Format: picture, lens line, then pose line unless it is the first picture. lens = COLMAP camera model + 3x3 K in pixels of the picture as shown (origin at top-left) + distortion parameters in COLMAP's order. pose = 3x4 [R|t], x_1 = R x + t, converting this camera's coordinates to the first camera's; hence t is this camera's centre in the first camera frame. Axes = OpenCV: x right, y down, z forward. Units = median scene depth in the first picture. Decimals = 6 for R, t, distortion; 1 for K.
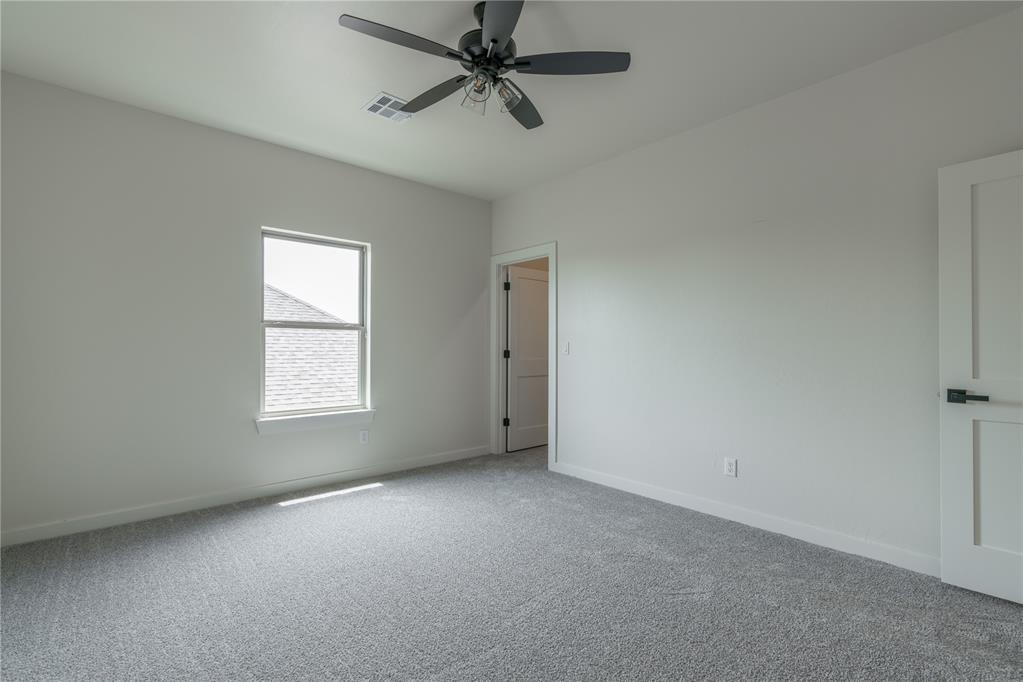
lens RADIAL K [[455.4, 0, 508.2], [0, 455.4, 354.8], [0, 0, 1]] dist [-0.001022, -0.000164]
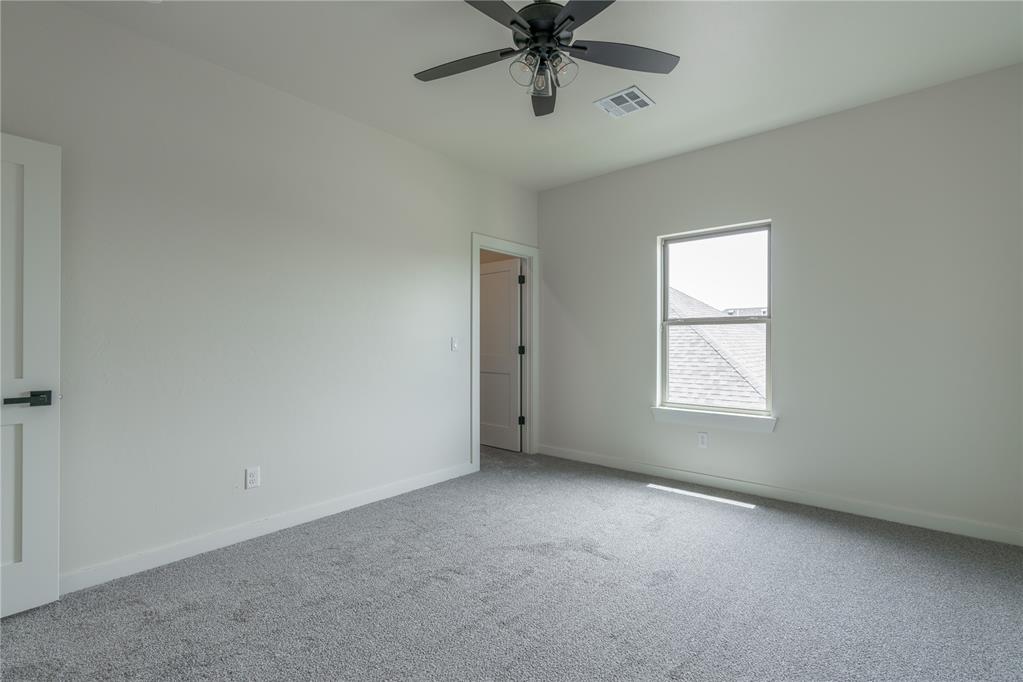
lens RADIAL K [[462.2, 0, 511.5], [0, 462.2, 341.0], [0, 0, 1]] dist [0.001622, 0.000141]
pose [[0.151765, -0.010099, -0.988365, 0.496309], [-0.011979, 0.999856, -0.012056, -0.003807], [0.988344, 0.013670, 0.151622, 0.433420]]
